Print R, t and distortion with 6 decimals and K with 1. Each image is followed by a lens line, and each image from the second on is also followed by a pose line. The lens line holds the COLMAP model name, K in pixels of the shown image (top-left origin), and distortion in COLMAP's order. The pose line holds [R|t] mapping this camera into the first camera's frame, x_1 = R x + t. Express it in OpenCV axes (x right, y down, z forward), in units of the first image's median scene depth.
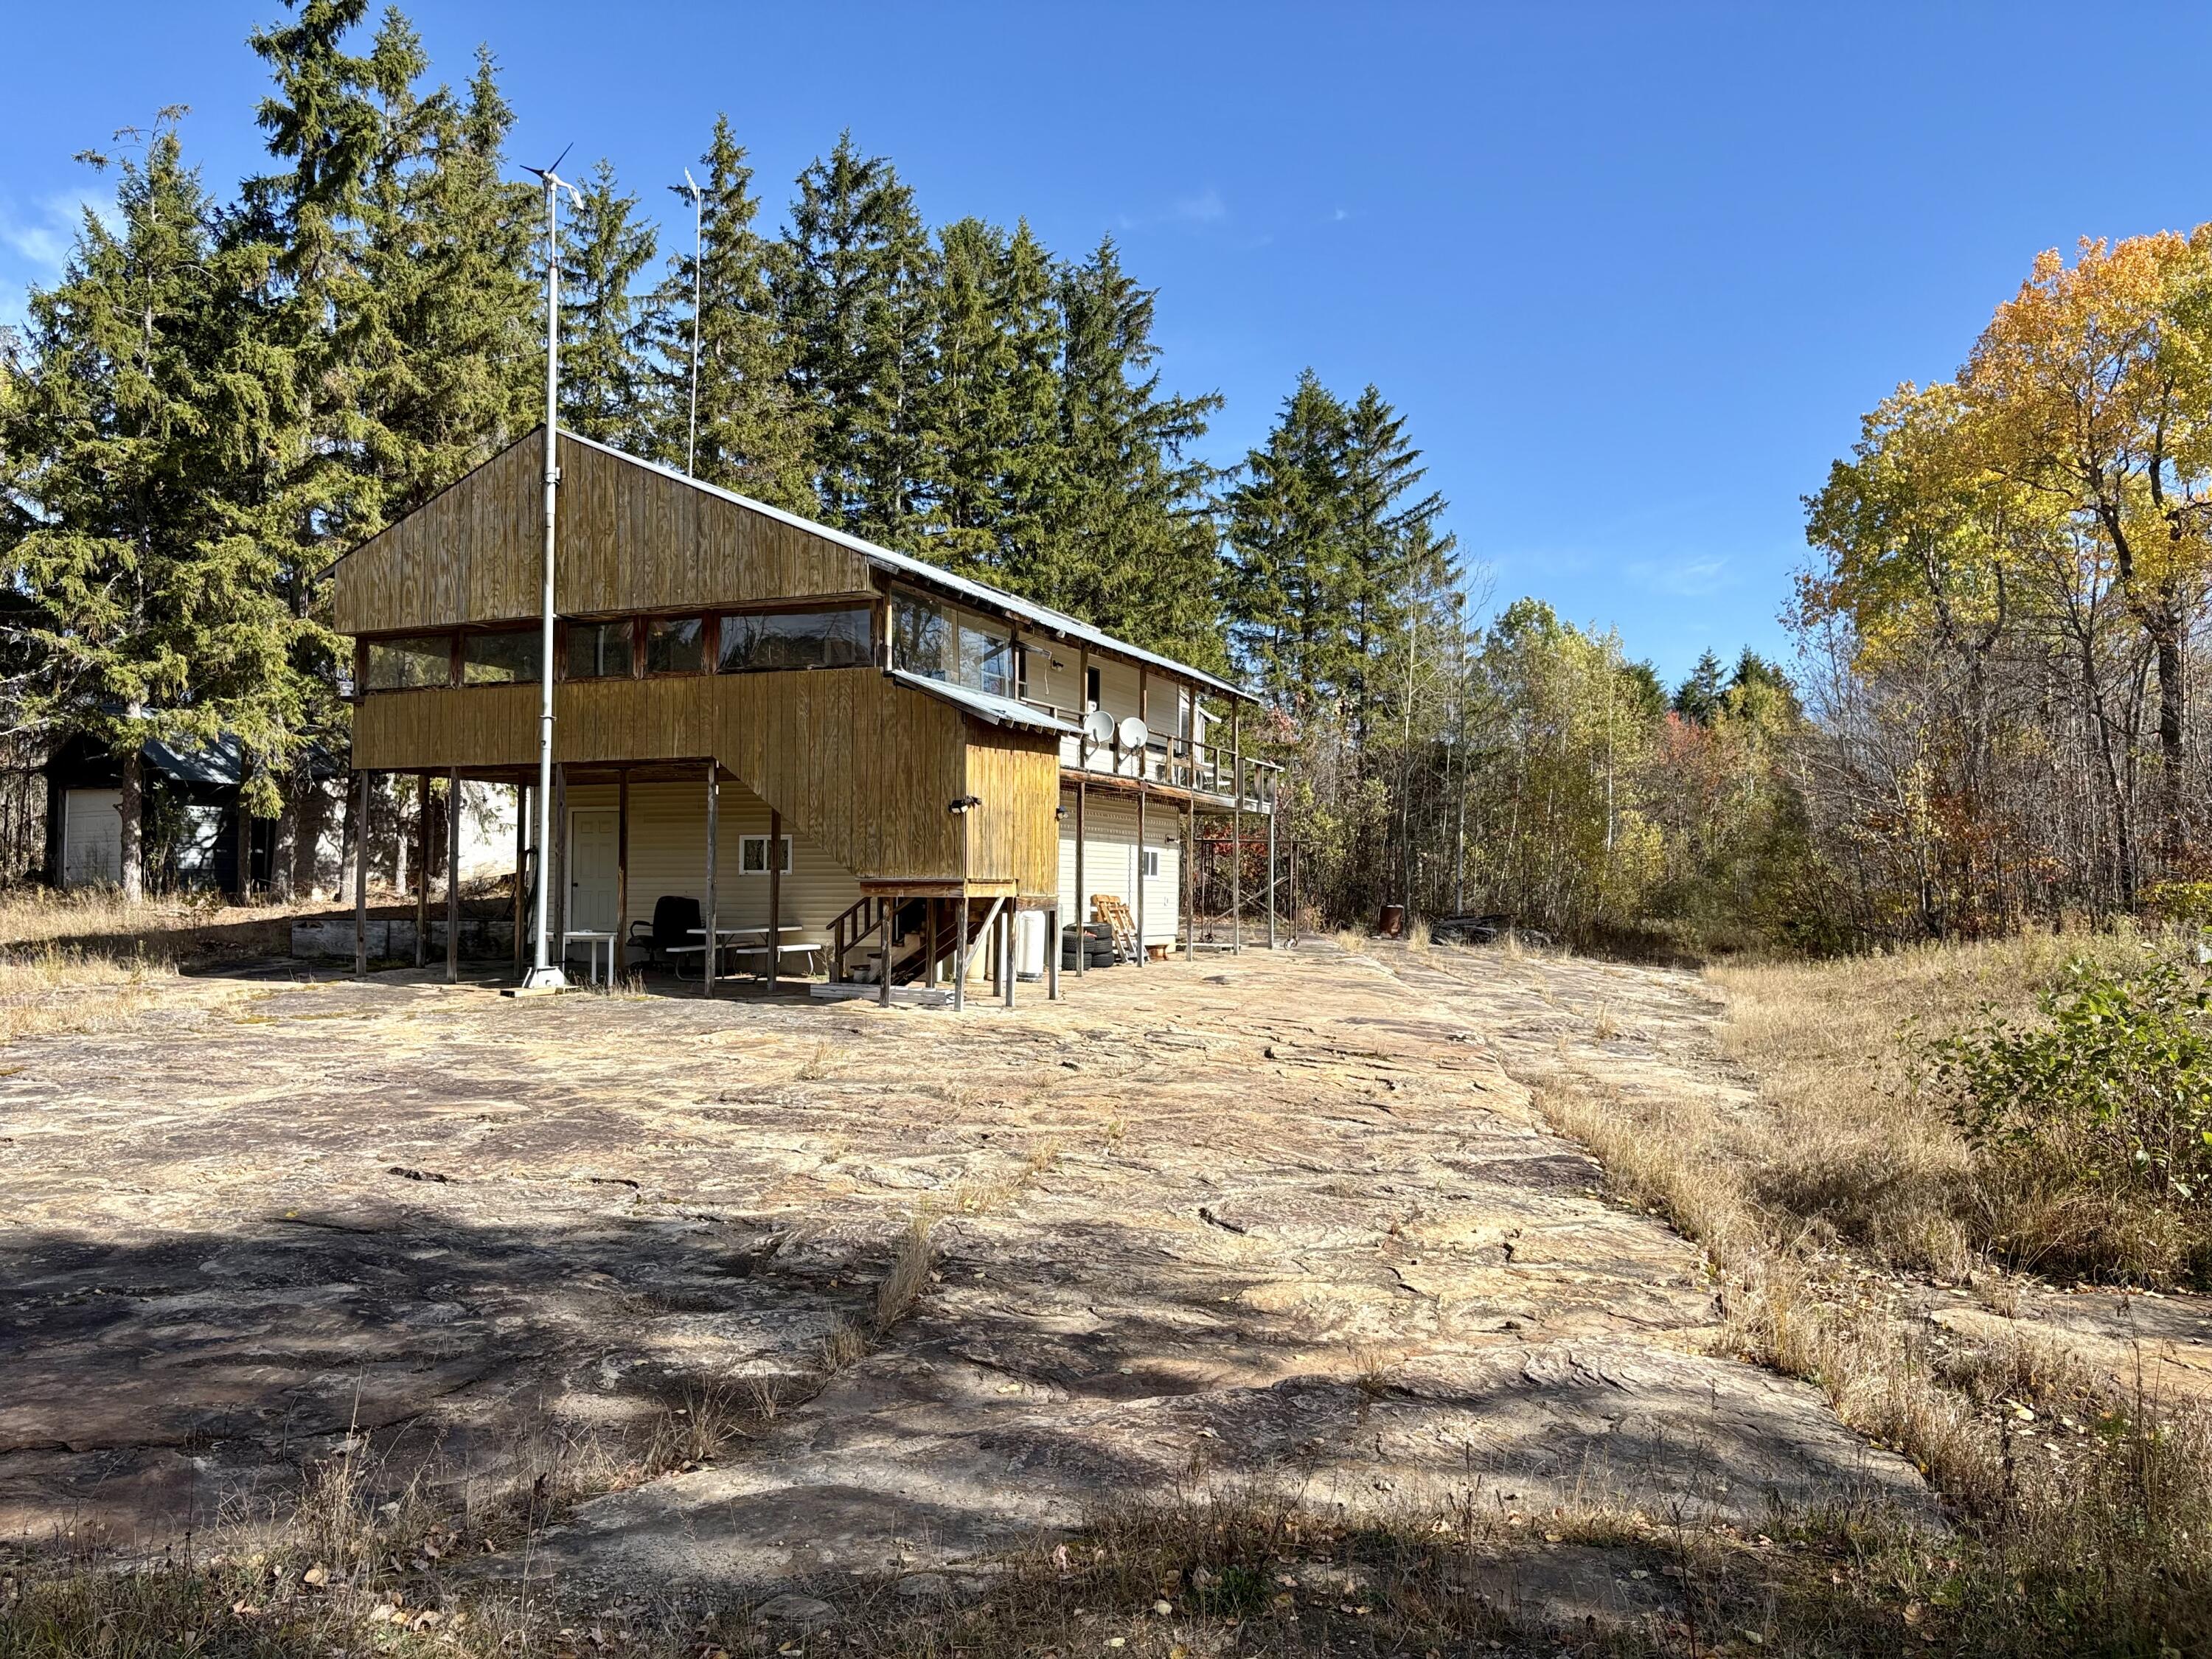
lens RADIAL K [[1687.3, 0, 1076.1], [0, 1687.3, 855.8], [0, 0, 1]] dist [0.045291, -0.050180]
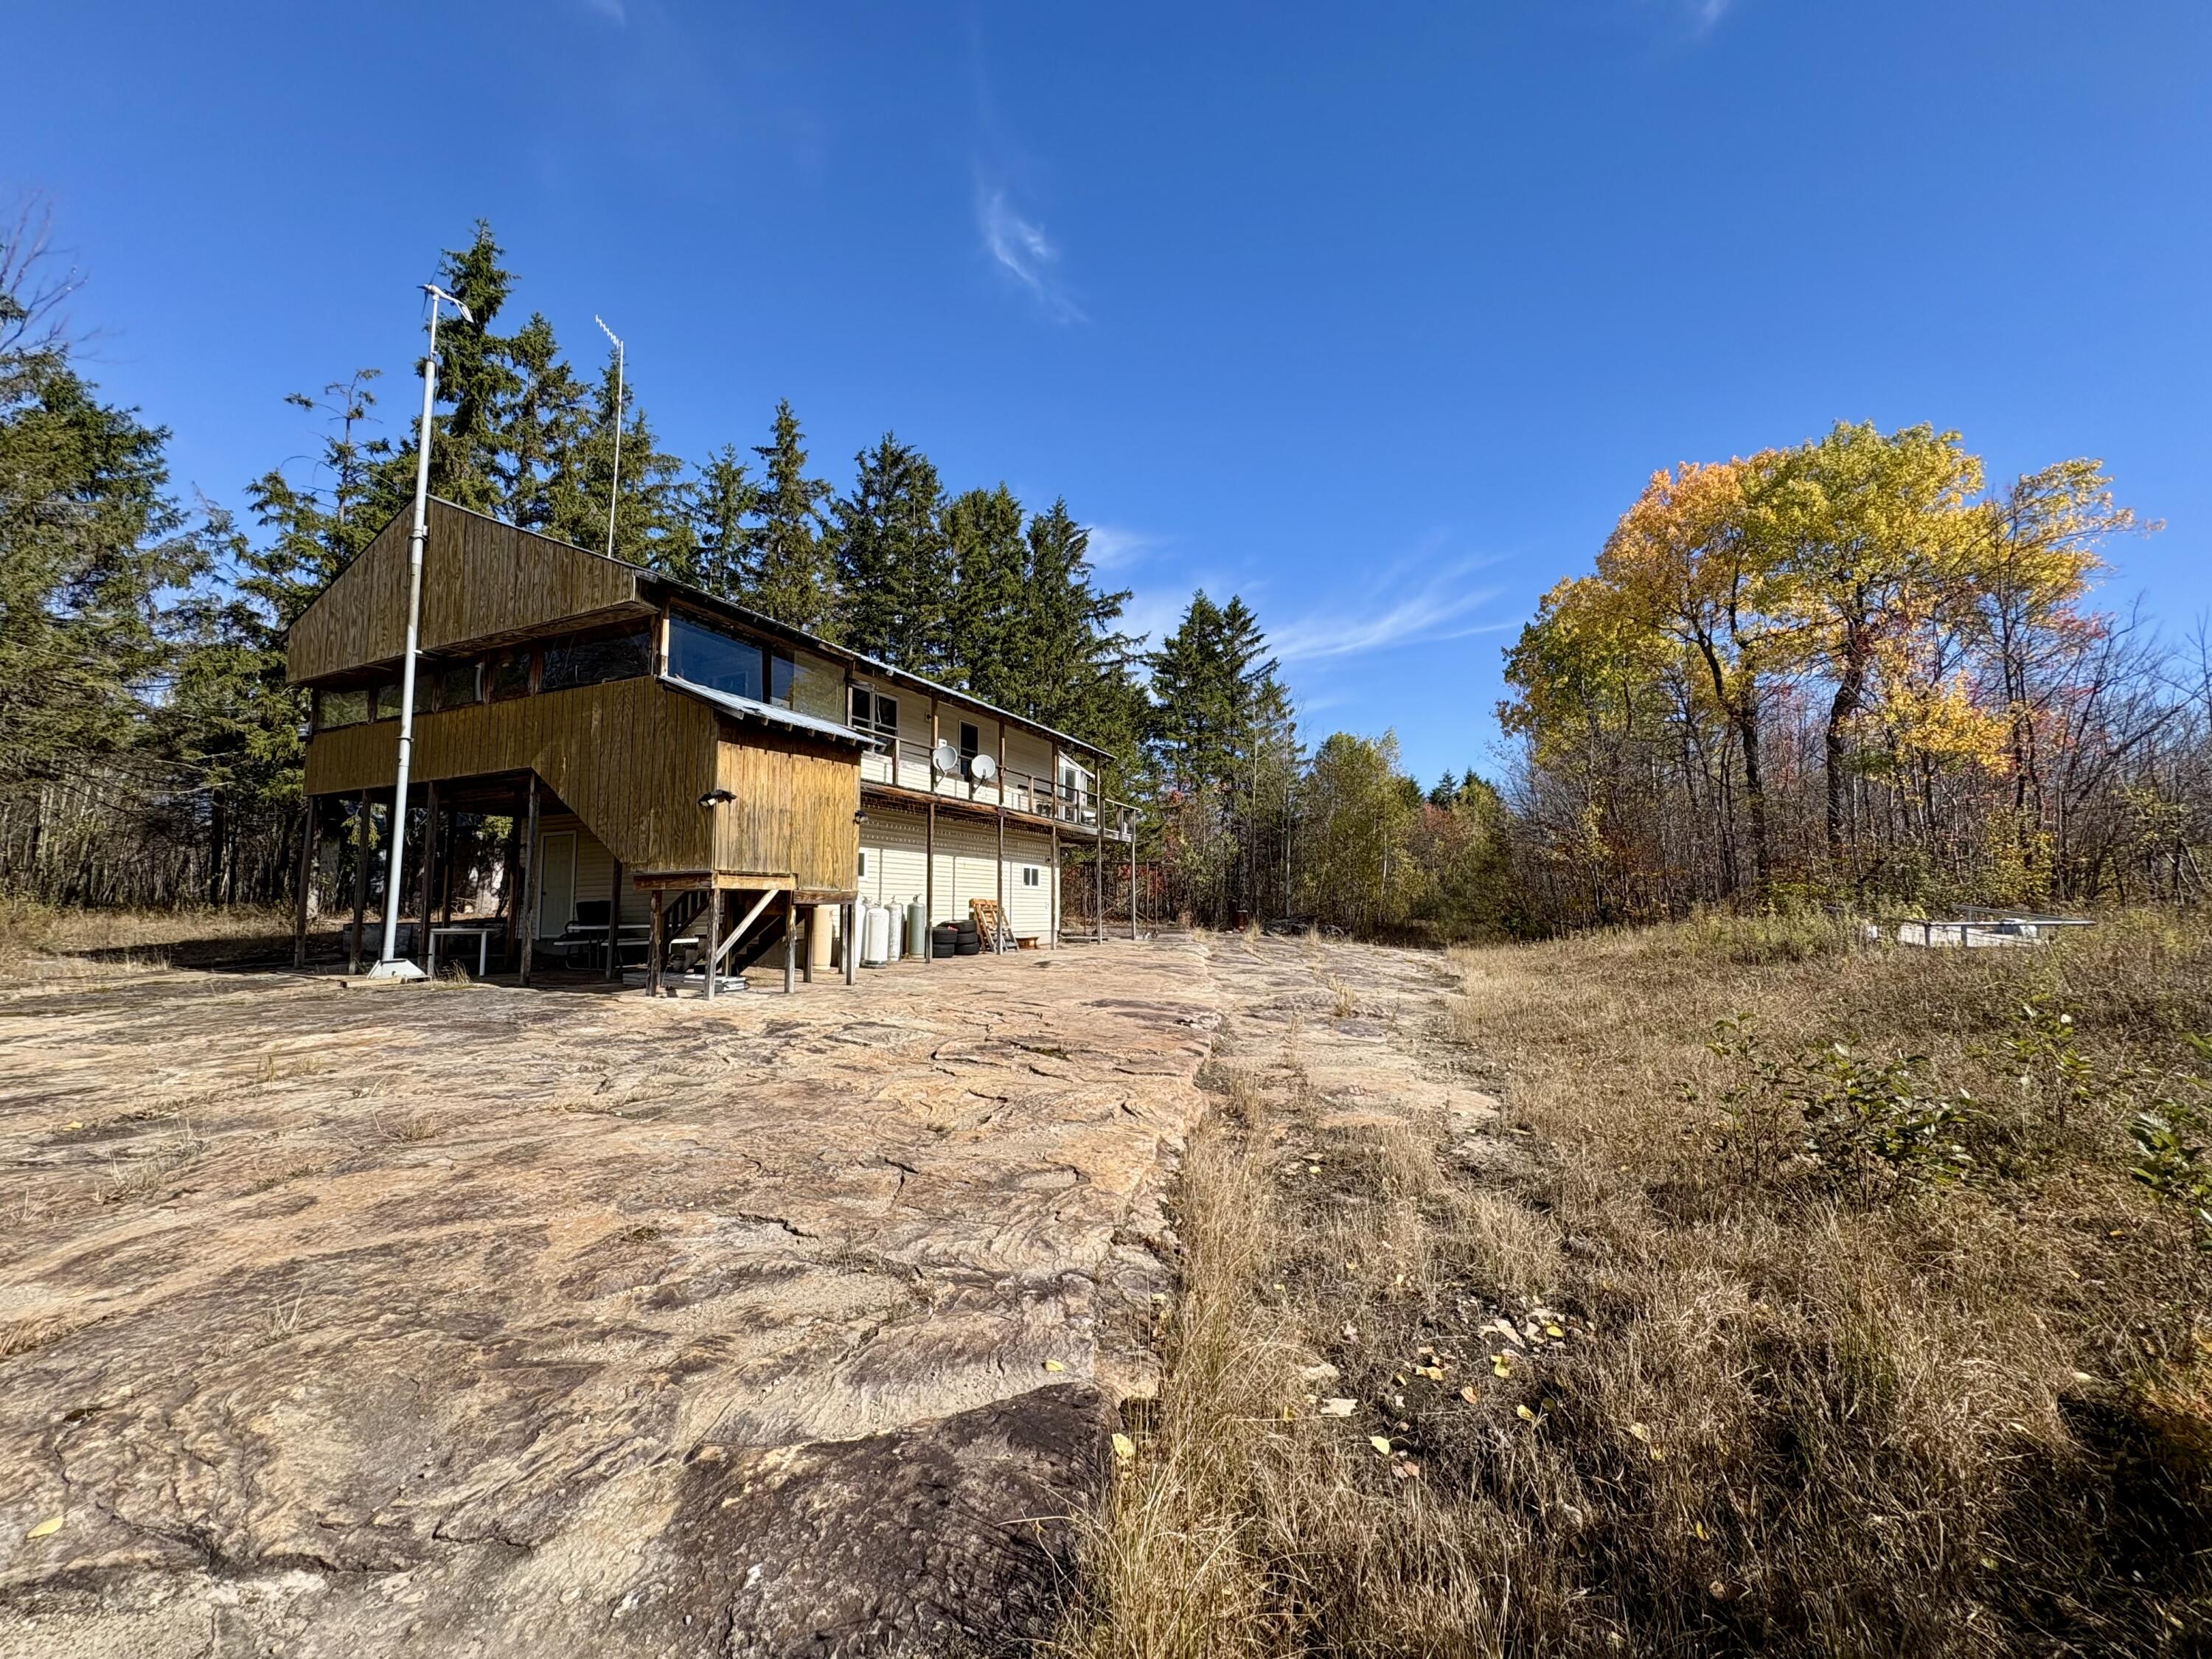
lens RADIAL K [[898.6, 0, 1106.0], [0, 898.6, 829.5], [0, 0, 1]] dist [0.002685, 0.000150]
pose [[0.999818, -0.015136, -0.011622, 0.136683], [0.014247, 0.997220, -0.073135, 0.024756], [0.012697, 0.072956, 0.997254, 0.343930]]
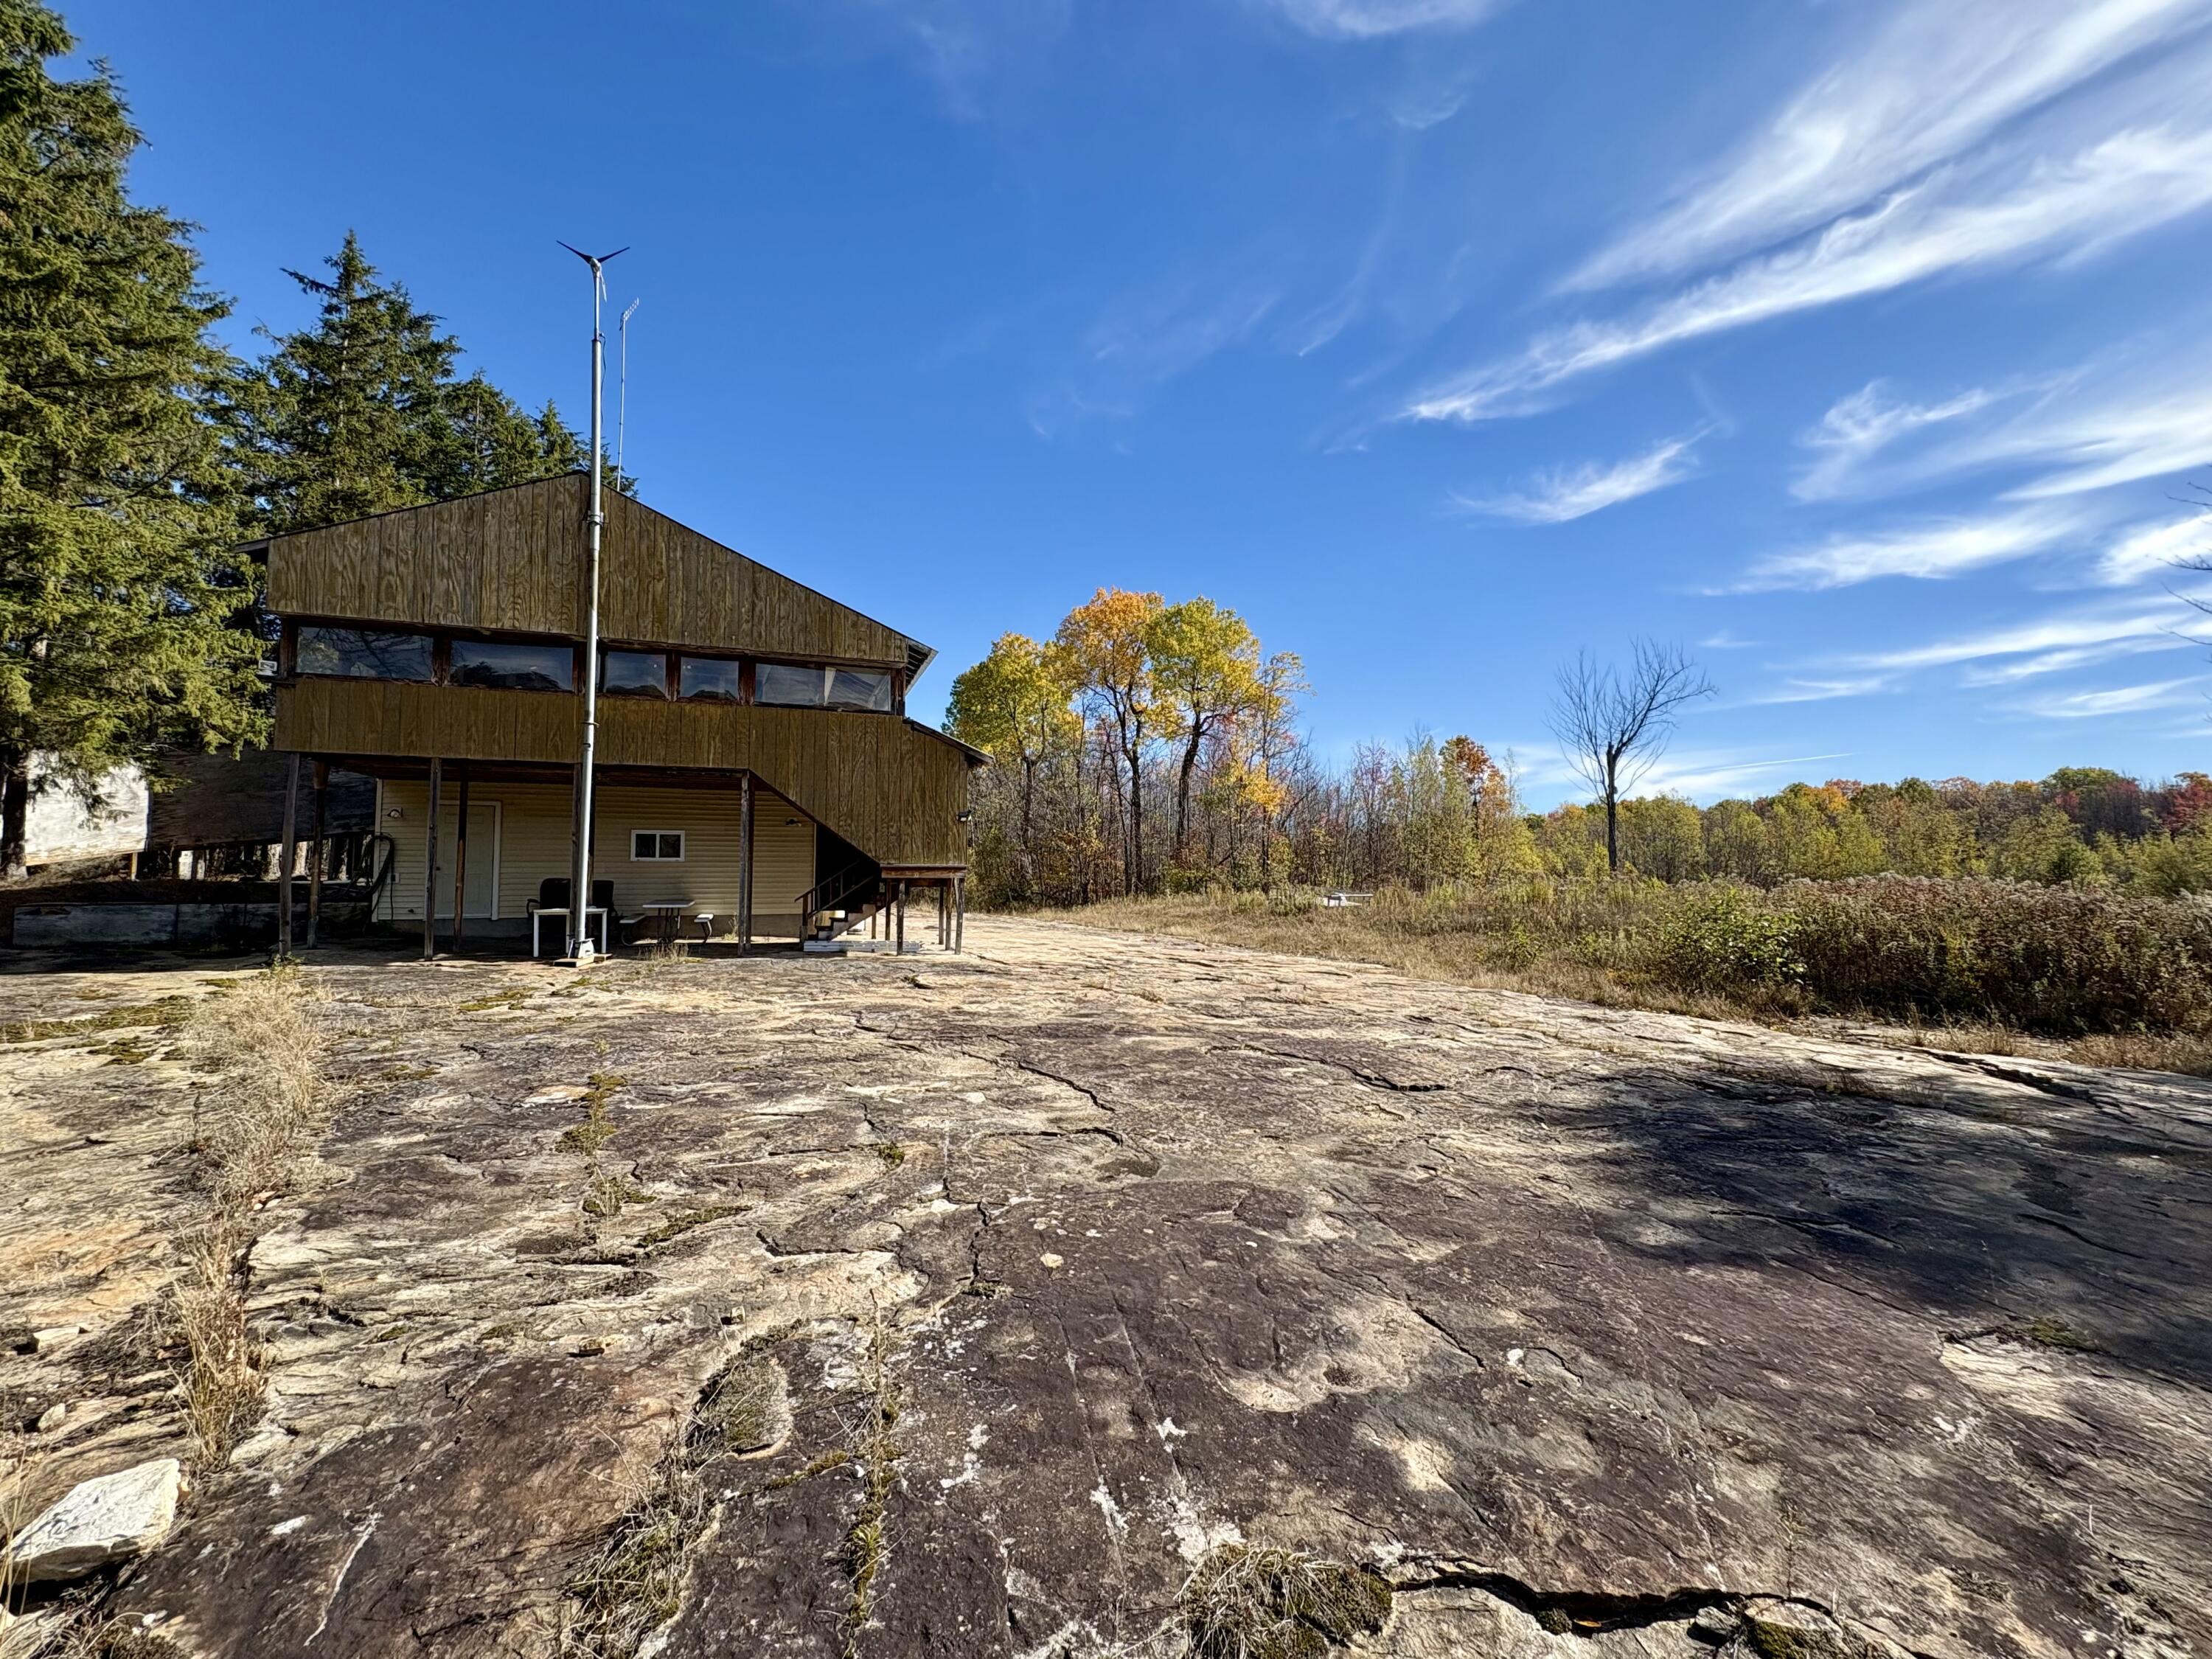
lens RADIAL K [[859.8, 0, 1114.4], [0, 859.8, 823.3], [0, 0, 1]] dist [0.001958, 0.000113]
pose [[0.698438, 0.040475, 0.714525, -0.398647], [-0.019012, 0.999096, -0.038011, 0.000400], [-0.715418, 0.012964, 0.698577, 0.284817]]
